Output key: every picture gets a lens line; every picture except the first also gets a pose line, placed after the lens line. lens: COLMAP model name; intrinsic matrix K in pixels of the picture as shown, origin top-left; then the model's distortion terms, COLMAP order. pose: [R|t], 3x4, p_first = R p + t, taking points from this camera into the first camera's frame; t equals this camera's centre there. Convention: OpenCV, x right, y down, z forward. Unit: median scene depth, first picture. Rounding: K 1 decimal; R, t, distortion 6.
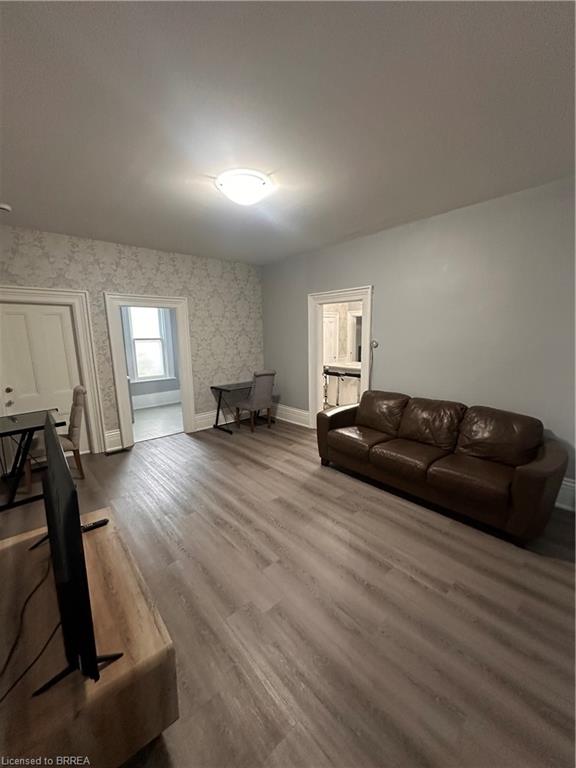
lens RADIAL K [[307.0, 0, 288.0], [0, 307.0, 384.0], [0, 0, 1]] dist [-0.005995, 0.003065]
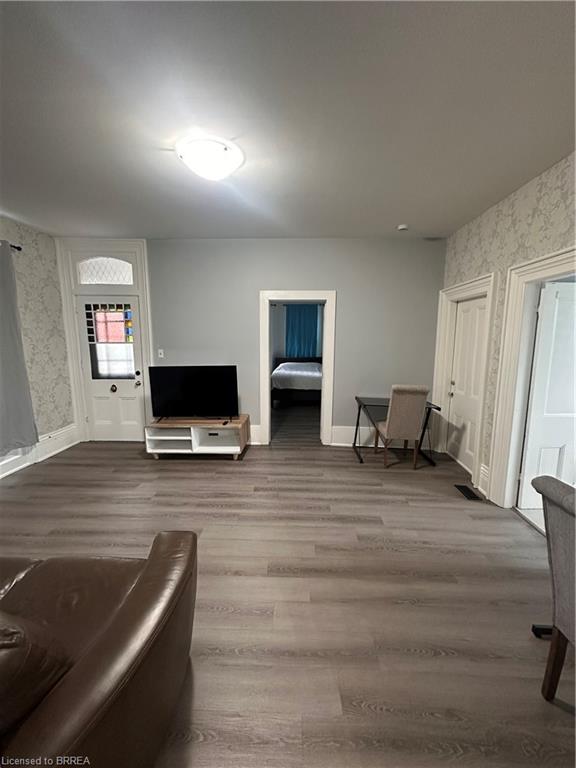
lens RADIAL K [[307.0, 0, 288.0], [0, 307.0, 384.0], [0, 0, 1]] dist [-0.005995, 0.003065]
pose [[-0.691723, 0.118296, -0.712408, 0.343813], [-0.112064, 0.956959, 0.267714, -0.257570], [0.713415, 0.265019, -0.648694, 1.654517]]
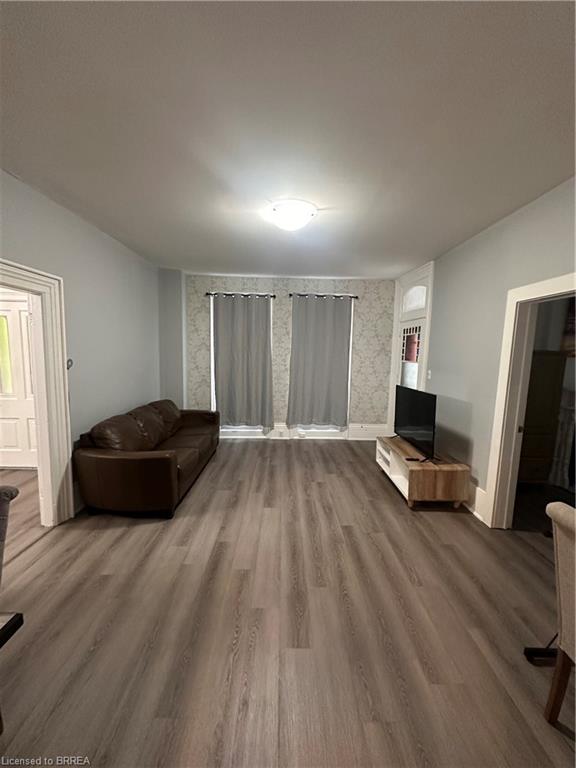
lens RADIAL K [[307.0, 0, 288.0], [0, 307.0, 384.0], [0, 0, 1]] dist [-0.005995, 0.003065]
pose [[-0.754281, -0.072726, 0.652511, -0.773062], [0.098104, 0.970204, 0.221539, -0.271805], [-0.649180, 0.231117, -0.724672, 1.689517]]
